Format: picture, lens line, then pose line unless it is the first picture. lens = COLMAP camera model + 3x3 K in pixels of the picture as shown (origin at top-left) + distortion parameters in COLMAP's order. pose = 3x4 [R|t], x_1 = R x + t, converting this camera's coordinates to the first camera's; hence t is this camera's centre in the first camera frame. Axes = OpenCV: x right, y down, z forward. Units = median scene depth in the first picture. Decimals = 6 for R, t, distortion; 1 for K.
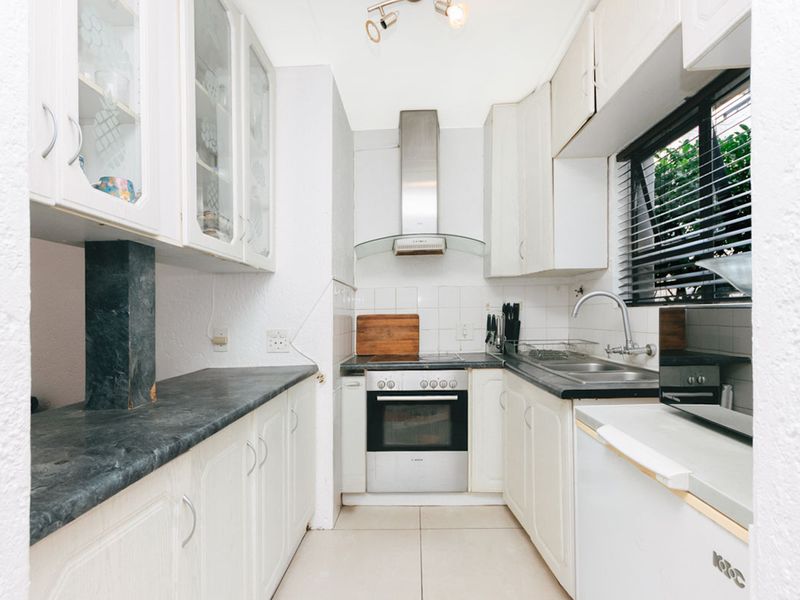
lens RADIAL K [[436.3, 0, 380.9], [0, 436.3, 311.0], [0, 0, 1]] dist [0.000604, 0.000024]
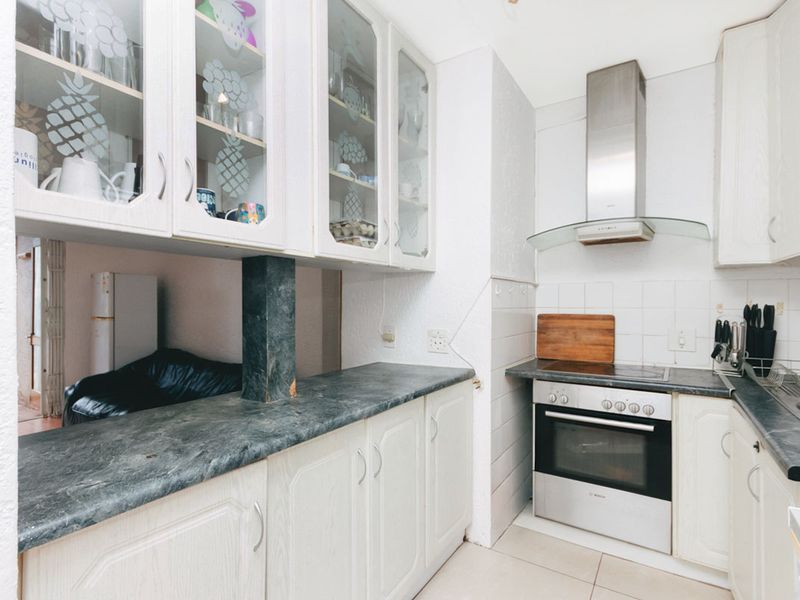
lens RADIAL K [[416.9, 0, 377.0], [0, 416.9, 299.6], [0, 0, 1]] dist [0.005271, 0.000958]
pose [[0.861717, 0.009625, -0.507298, 0.129372], [-0.006797, 0.999949, 0.007427, -0.032204], [0.507343, -0.002951, 0.861739, 0.118205]]
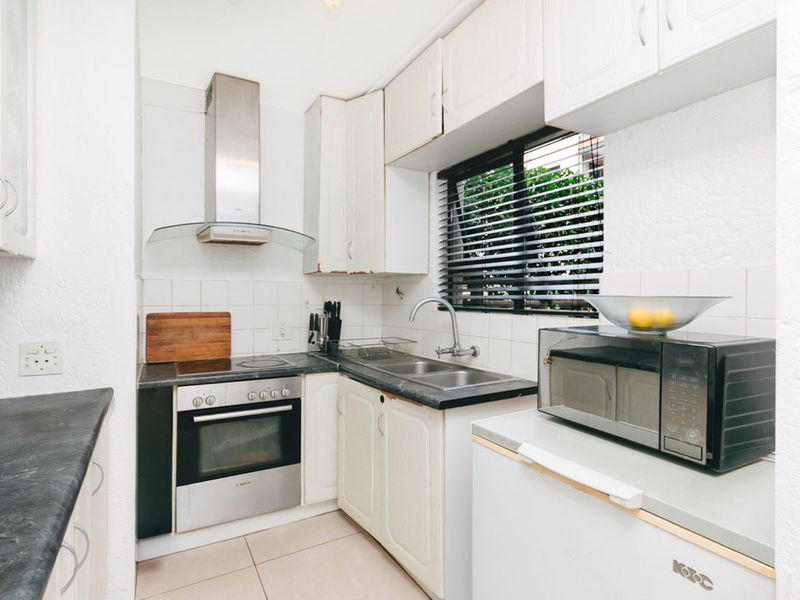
lens RADIAL K [[433.0, 0, 388.7], [0, 433.0, 298.8], [0, 0, 1]] dist [0.002342, 0.000448]
pose [[0.840700, 0.008316, 0.541438, -0.150971], [-0.016862, 0.999799, 0.010826, -0.044229], [-0.541239, -0.018232, 0.840671, 0.127789]]
